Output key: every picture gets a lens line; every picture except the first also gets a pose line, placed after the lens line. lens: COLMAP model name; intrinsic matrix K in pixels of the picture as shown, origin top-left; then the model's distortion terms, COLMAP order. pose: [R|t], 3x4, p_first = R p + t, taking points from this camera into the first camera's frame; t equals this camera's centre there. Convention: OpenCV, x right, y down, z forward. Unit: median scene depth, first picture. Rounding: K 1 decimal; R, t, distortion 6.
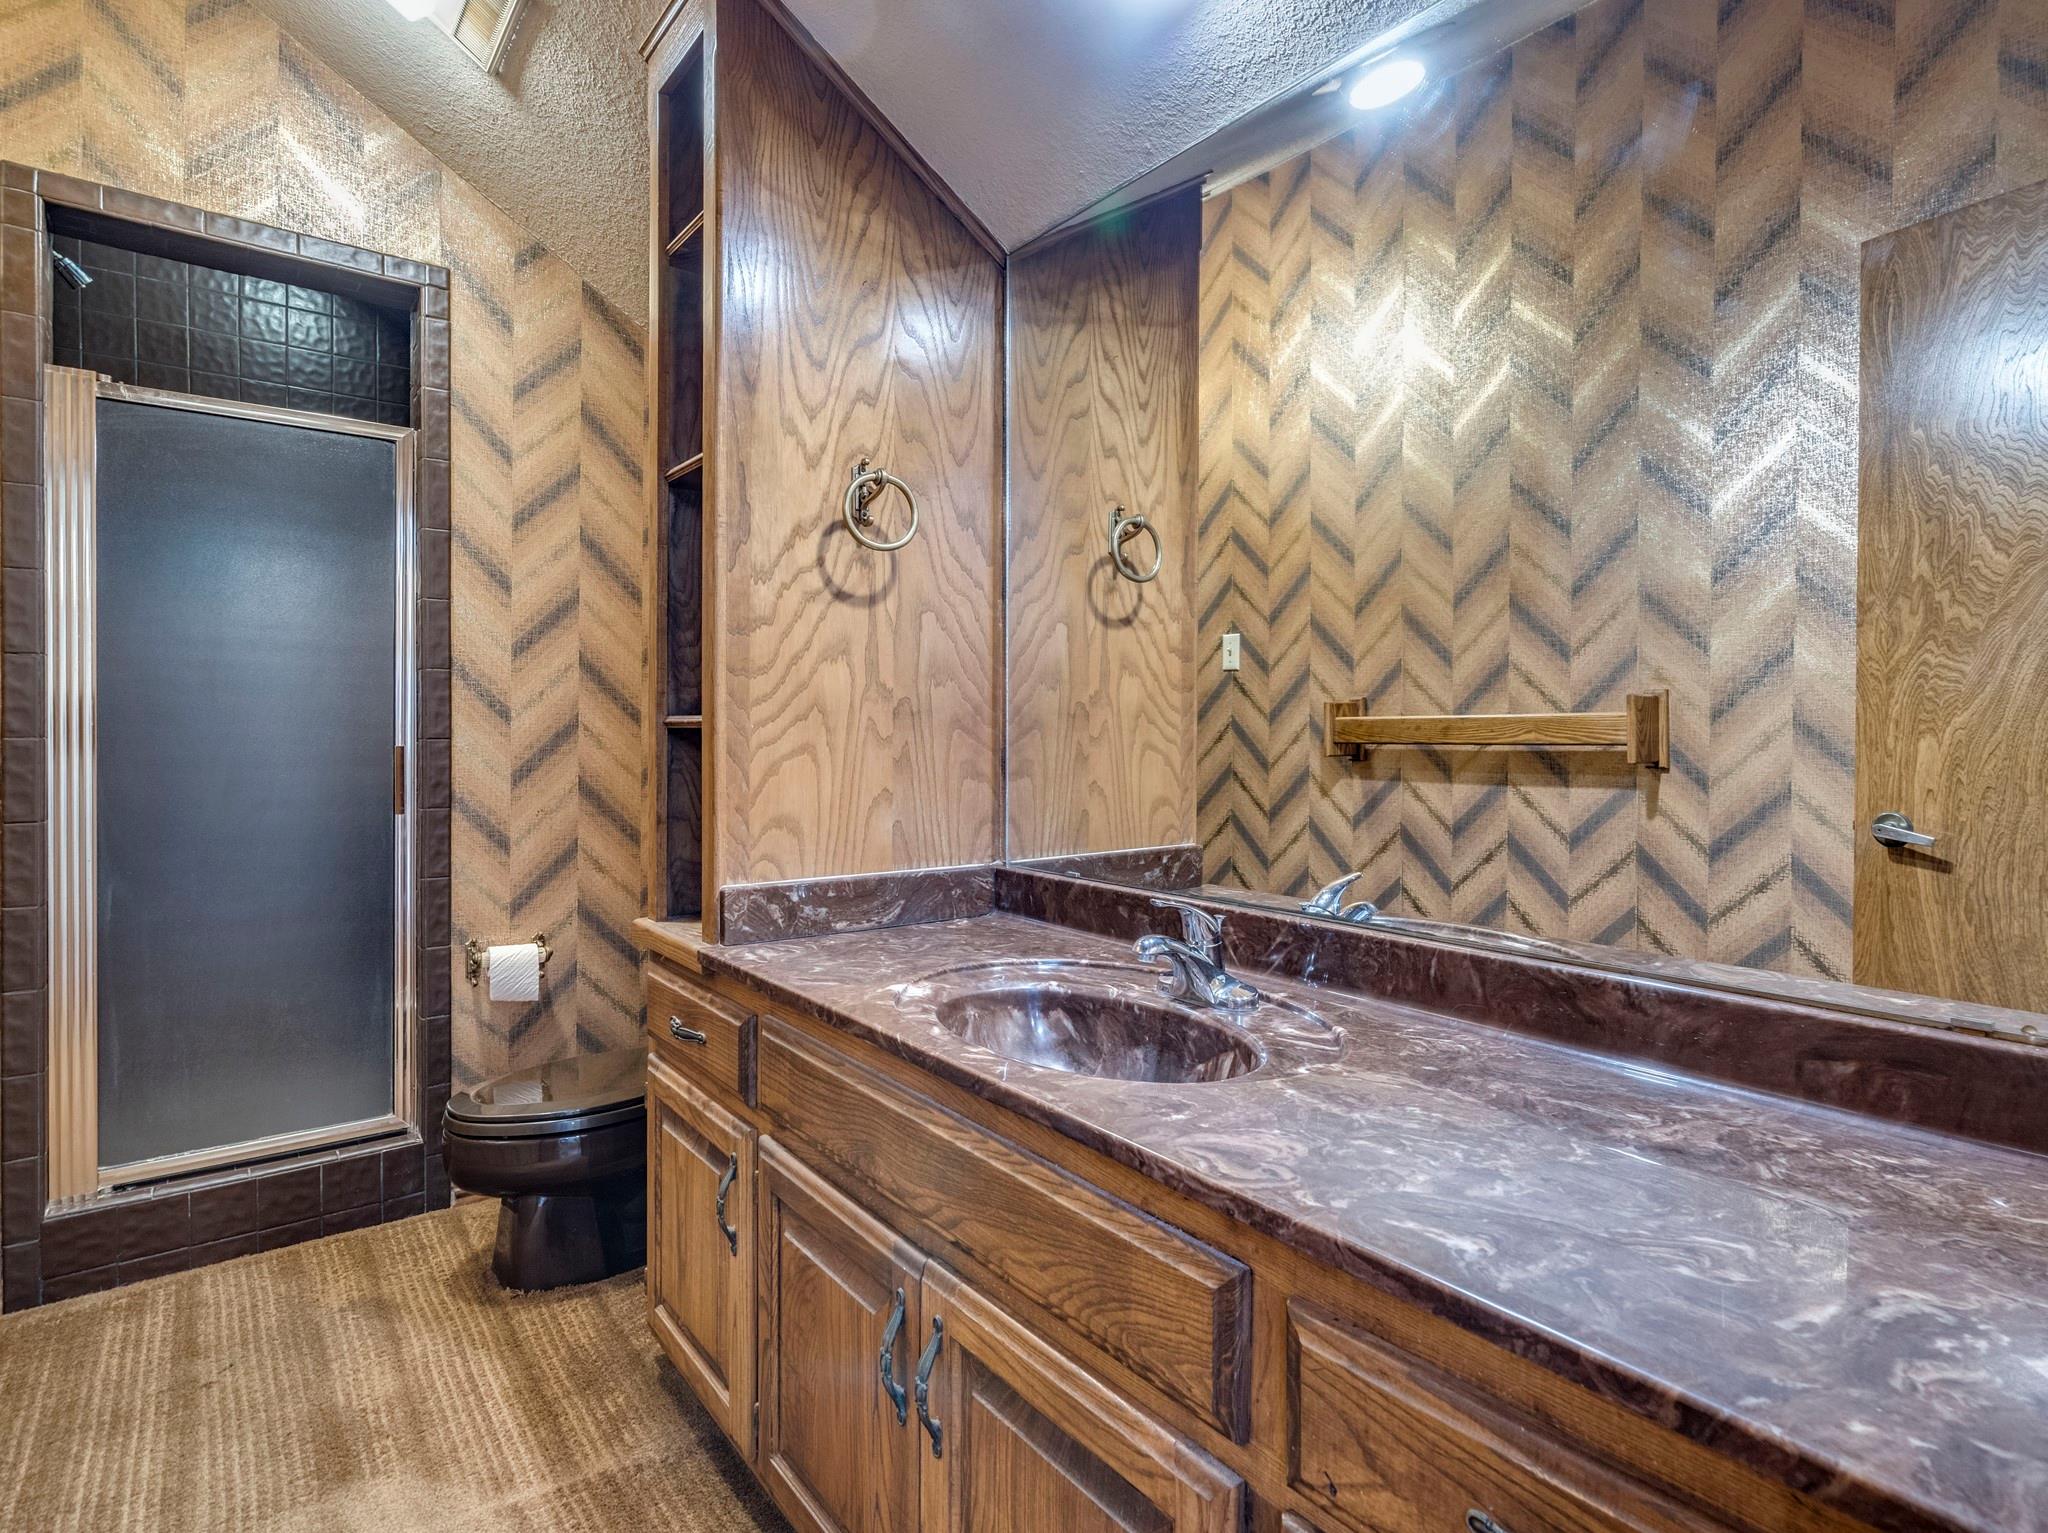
lens RADIAL K [[1091.2, 0, 1031.7], [0, 1091.2, 733.4], [0, 0, 1]] dist [0.001231, 0.000670]
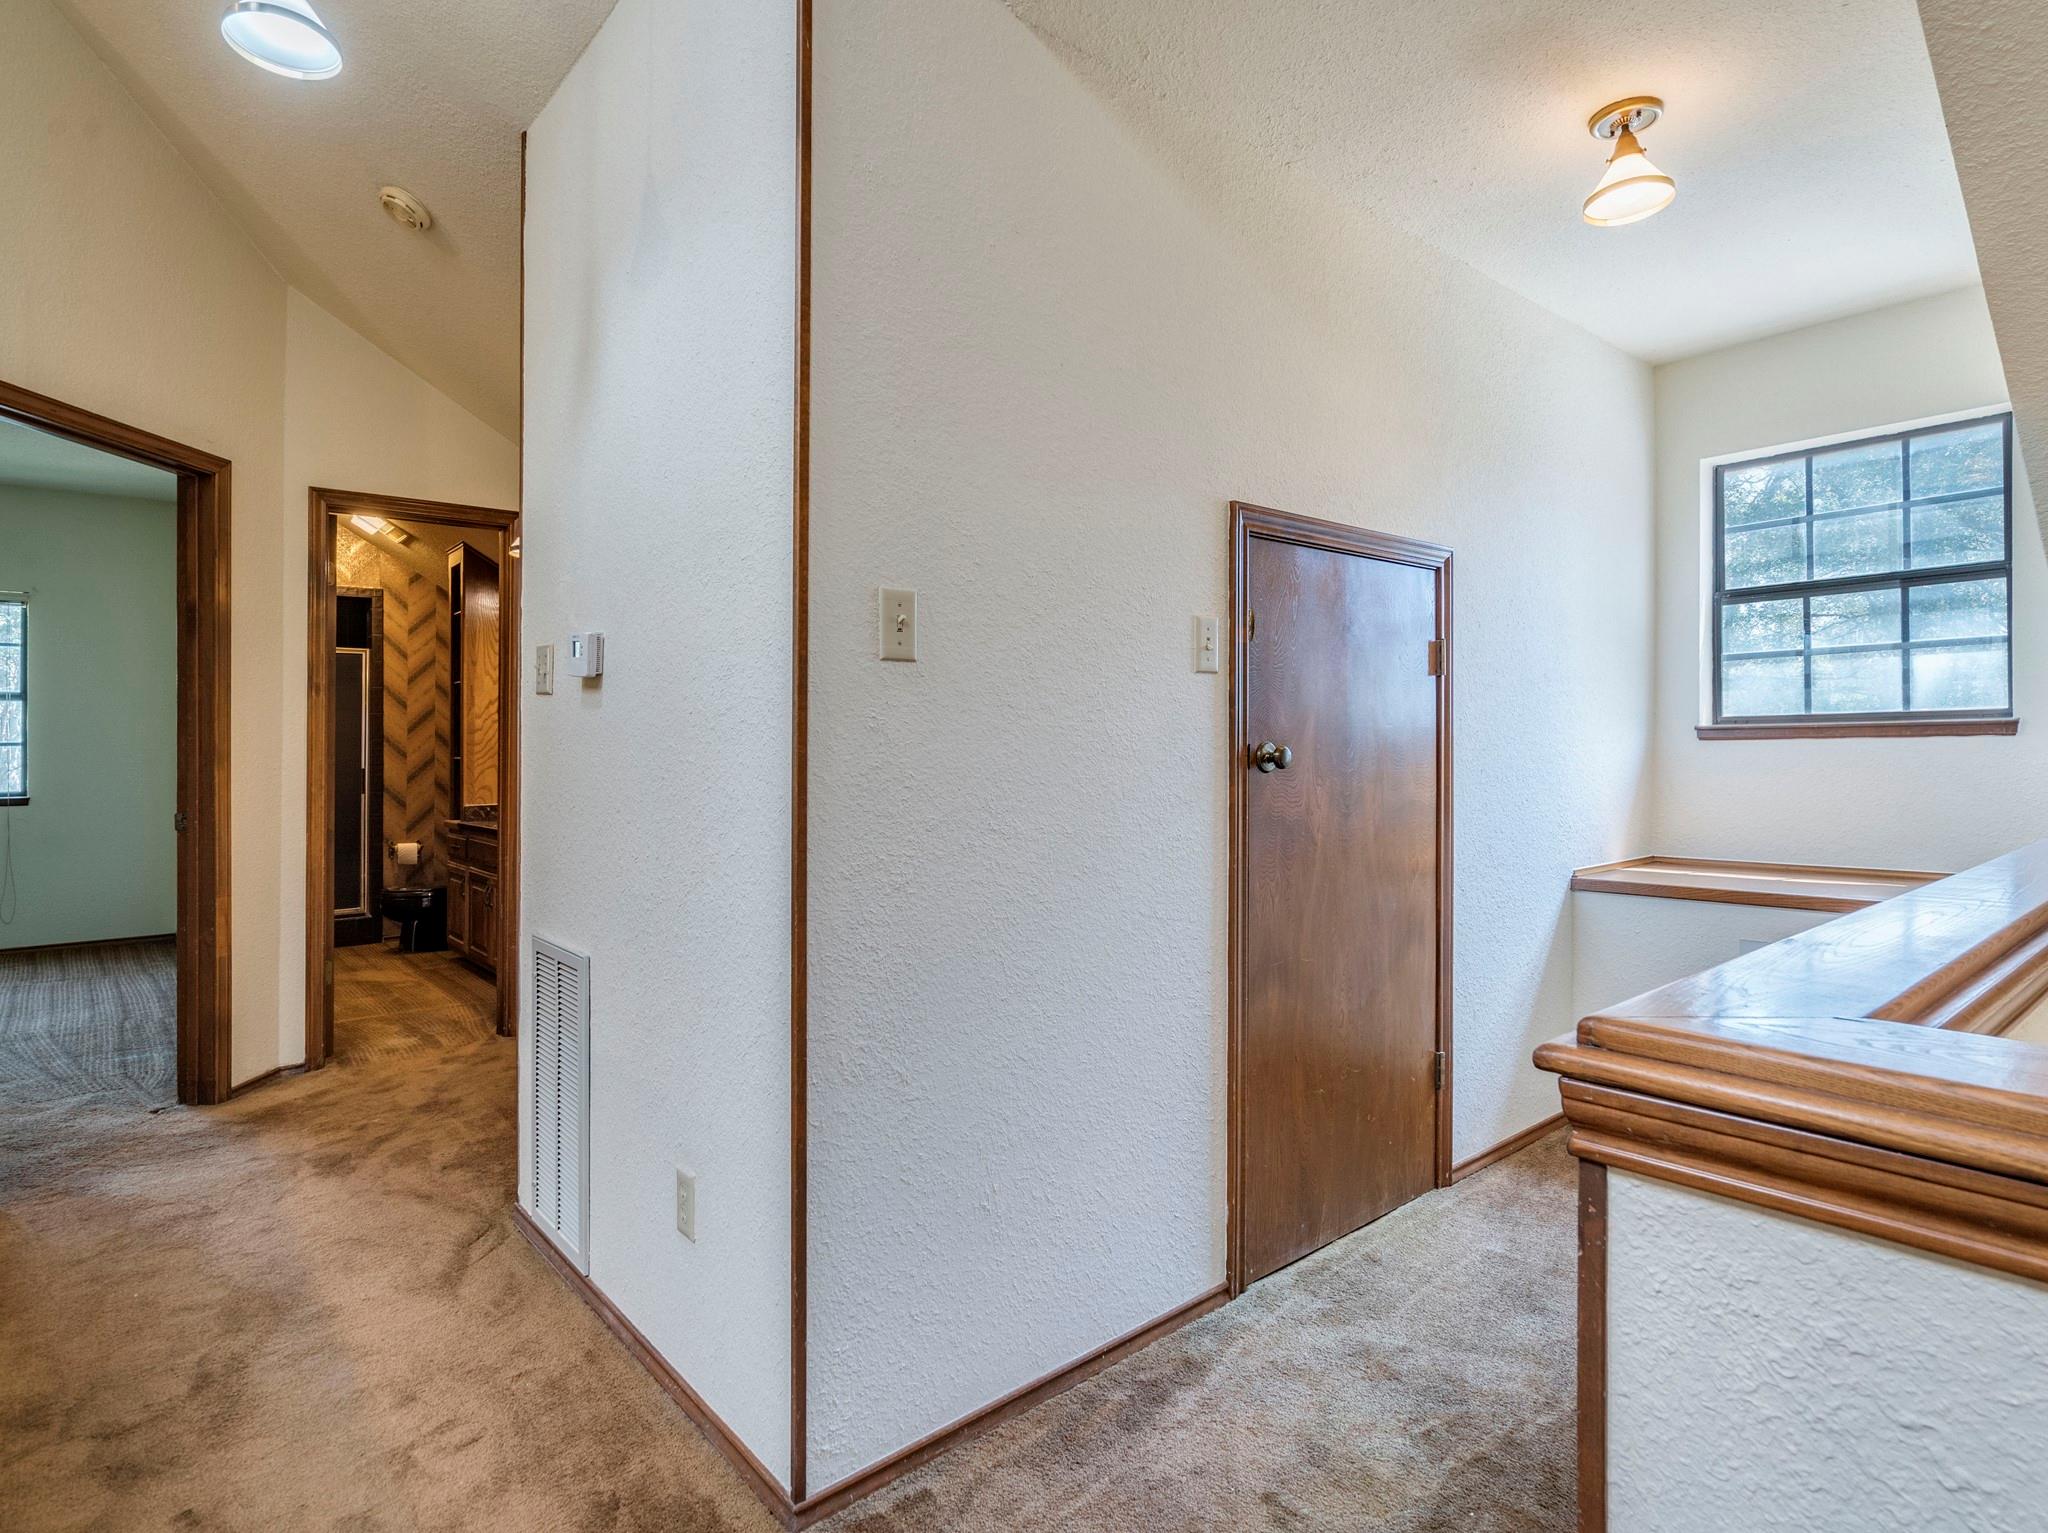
lens RADIAL K [[1091.2, 0, 1031.7], [0, 1091.2, 733.4], [0, 0, 1]] dist [0.001231, 0.000670]
pose [[0.998148, -0.009946, 0.060015, 0.875597], [0.011162, 0.999738, -0.019969, -0.001436], [-0.059801, 0.020602, 0.997998, -1.729934]]
